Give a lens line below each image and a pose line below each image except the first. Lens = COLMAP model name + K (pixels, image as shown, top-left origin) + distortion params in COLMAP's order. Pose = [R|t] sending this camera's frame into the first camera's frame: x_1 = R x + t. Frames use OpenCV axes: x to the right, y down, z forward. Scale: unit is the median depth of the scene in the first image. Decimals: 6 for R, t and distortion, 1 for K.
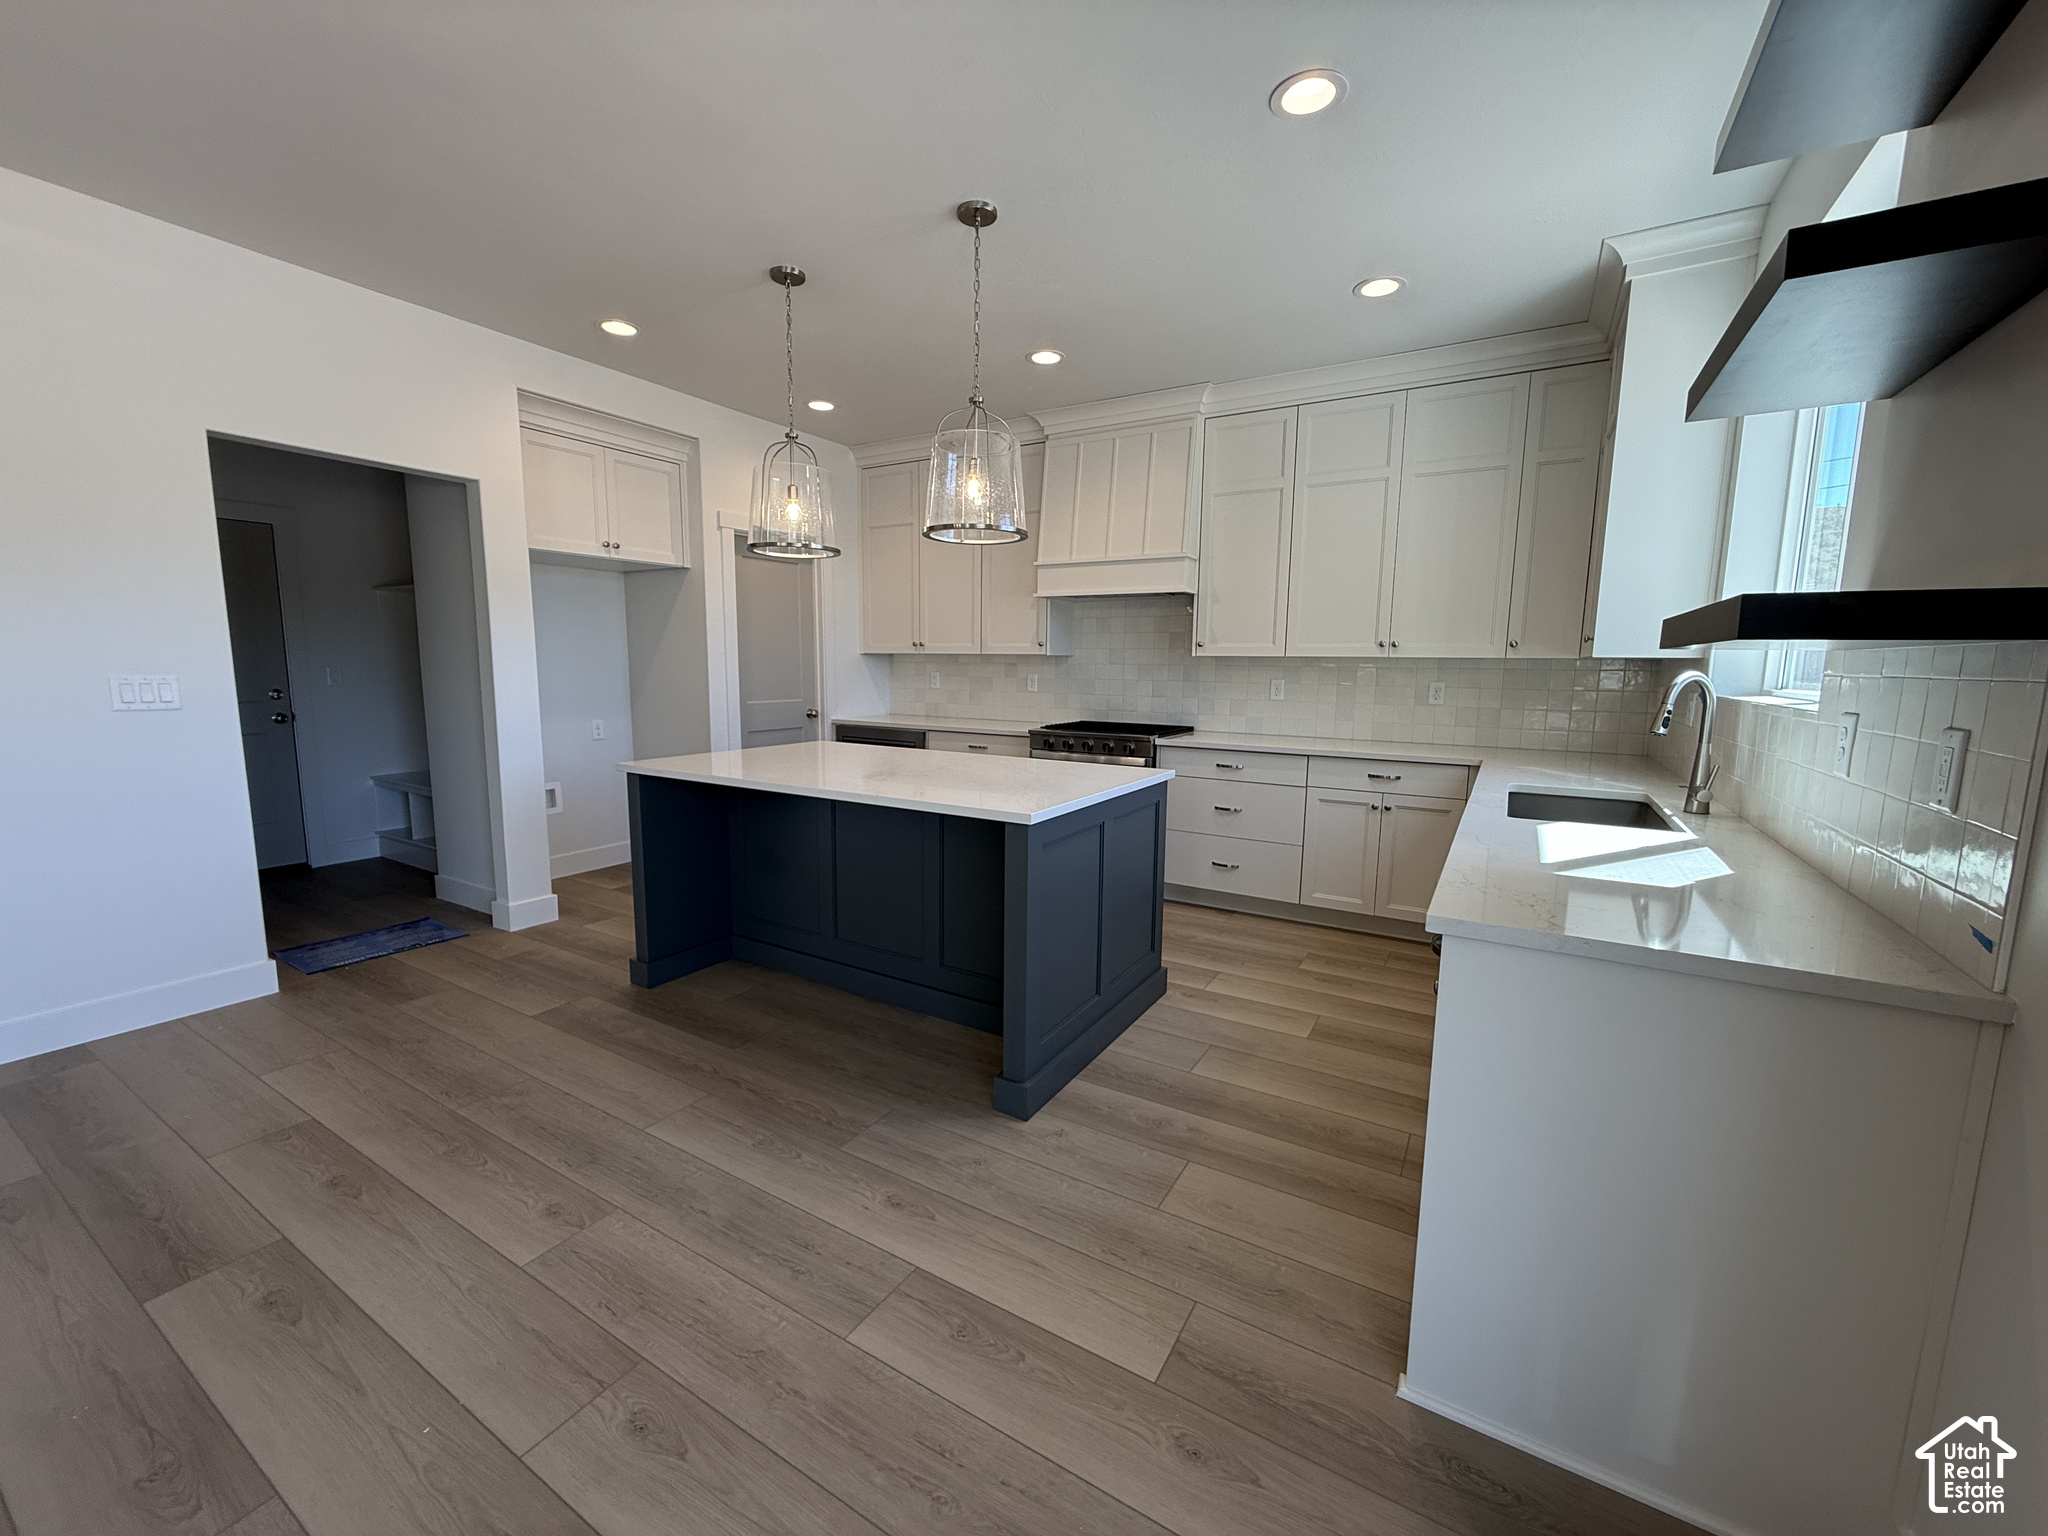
lens RADIAL K [[819.3, 0, 1020.2], [0, 819.3, 770.4], [0, 0, 1]] dist [-0.002219, -0.000165]
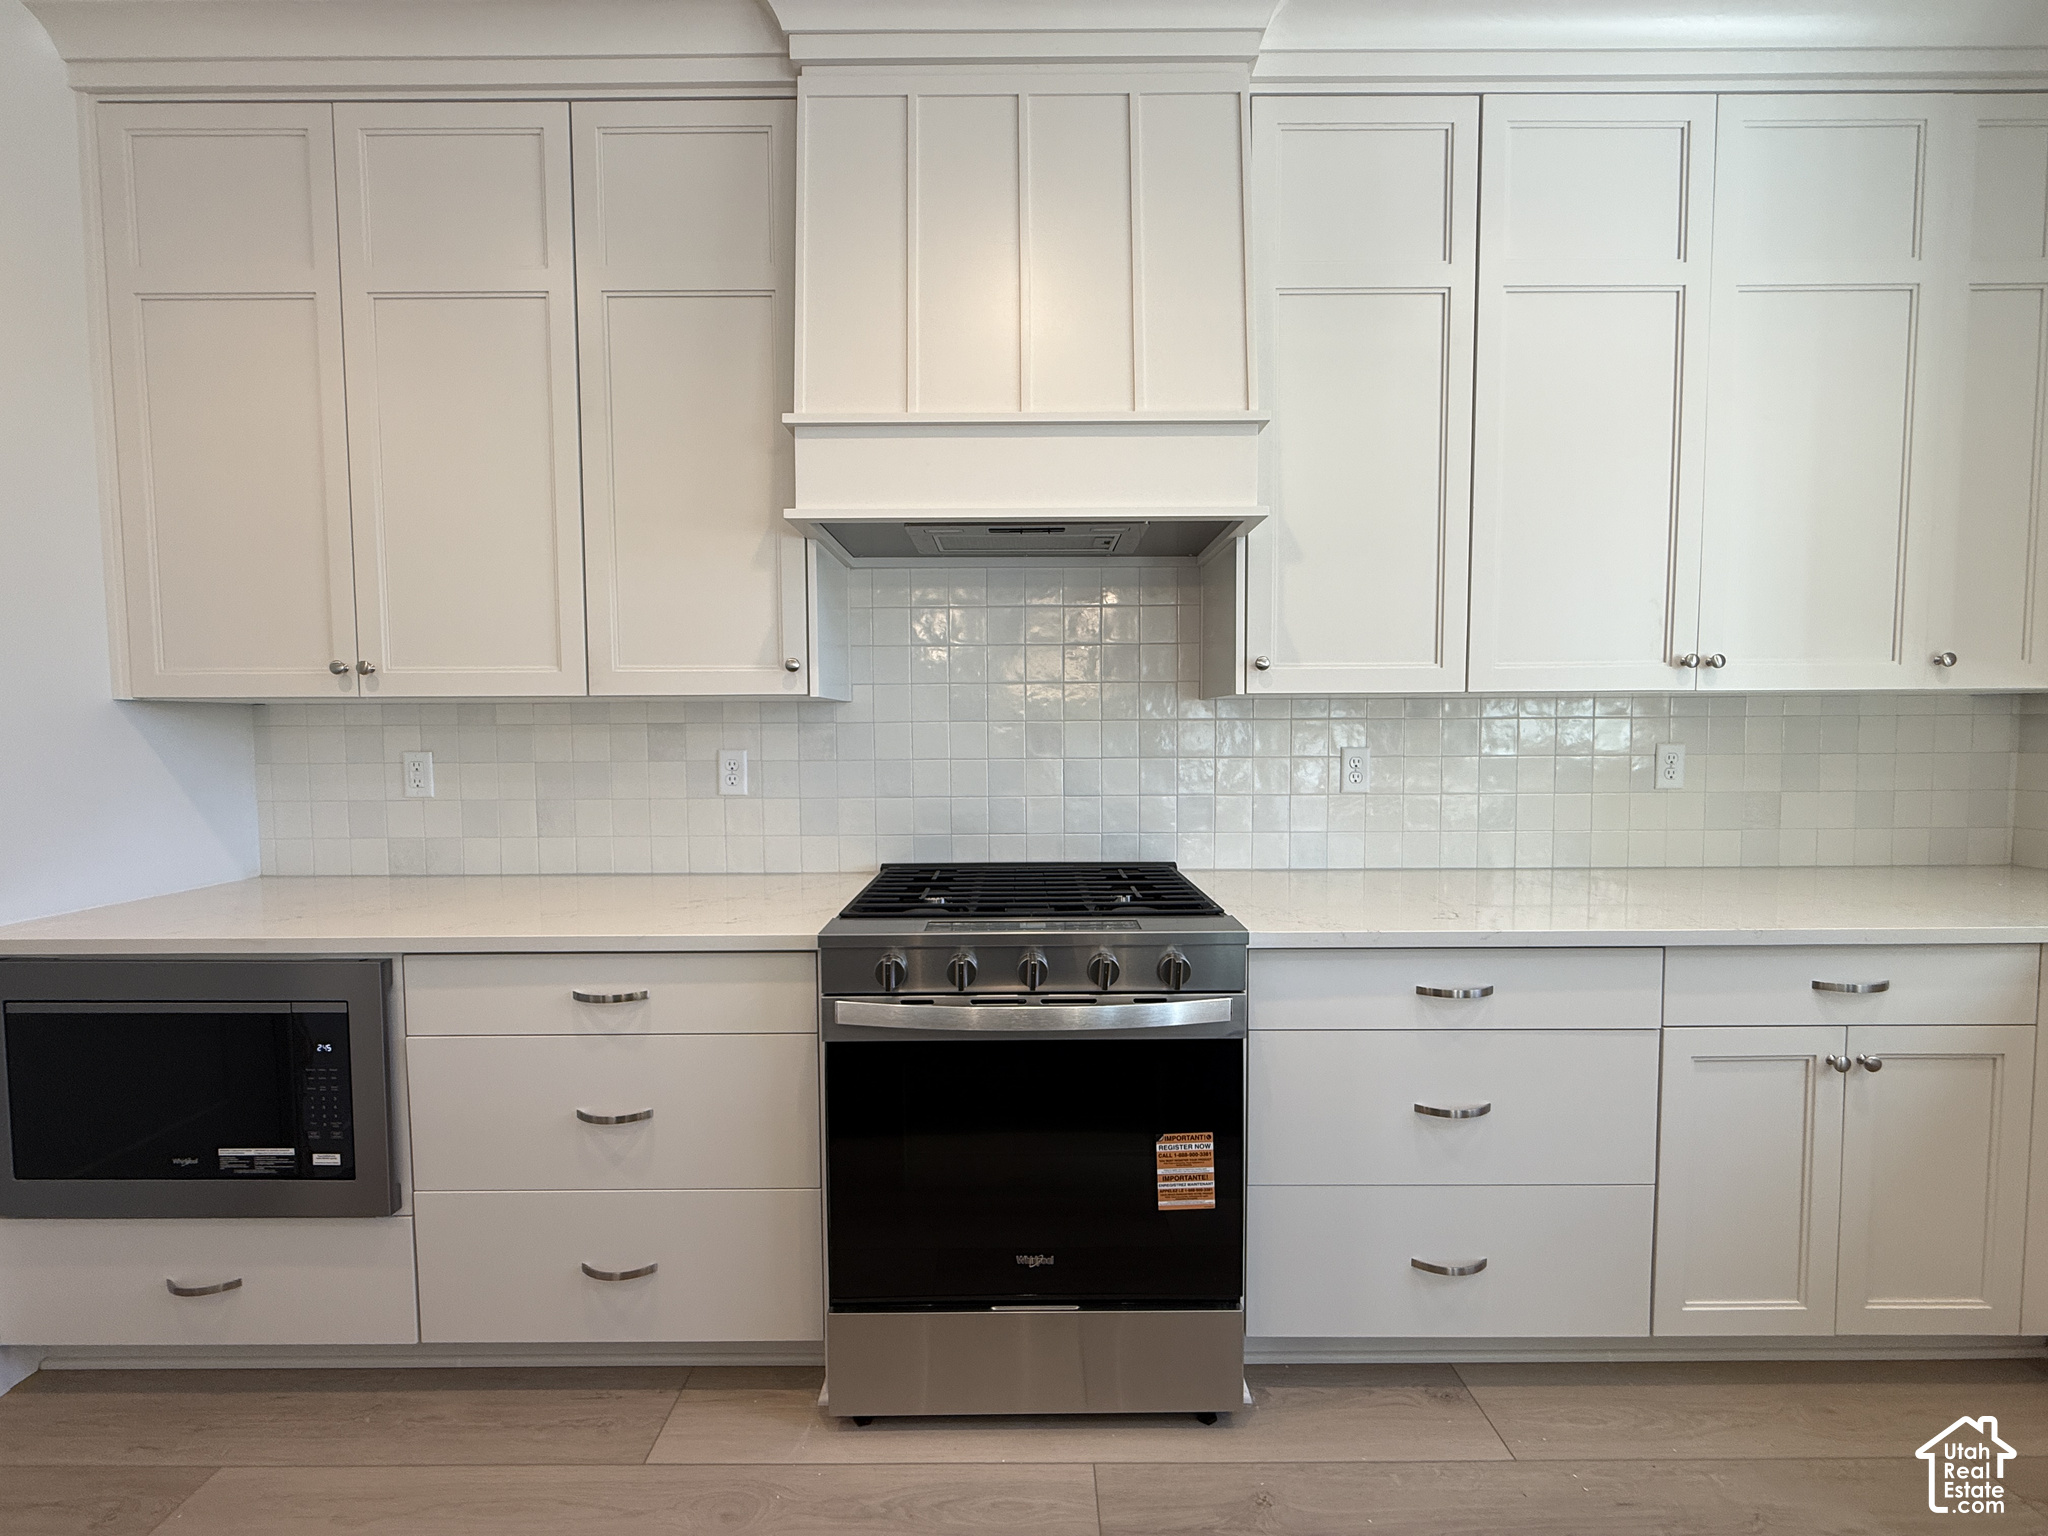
lens RADIAL K [[819.3, 0, 1024.5], [0, 819.3, 772.2], [0, 0, 1]] dist [-0.002219, -0.000165]
pose [[0.855220, -0.040650, 0.516669, -0.076017], [0.083063, 0.994783, -0.059224, -0.082973], [-0.511566, 0.093565, 0.854135, 0.682373]]
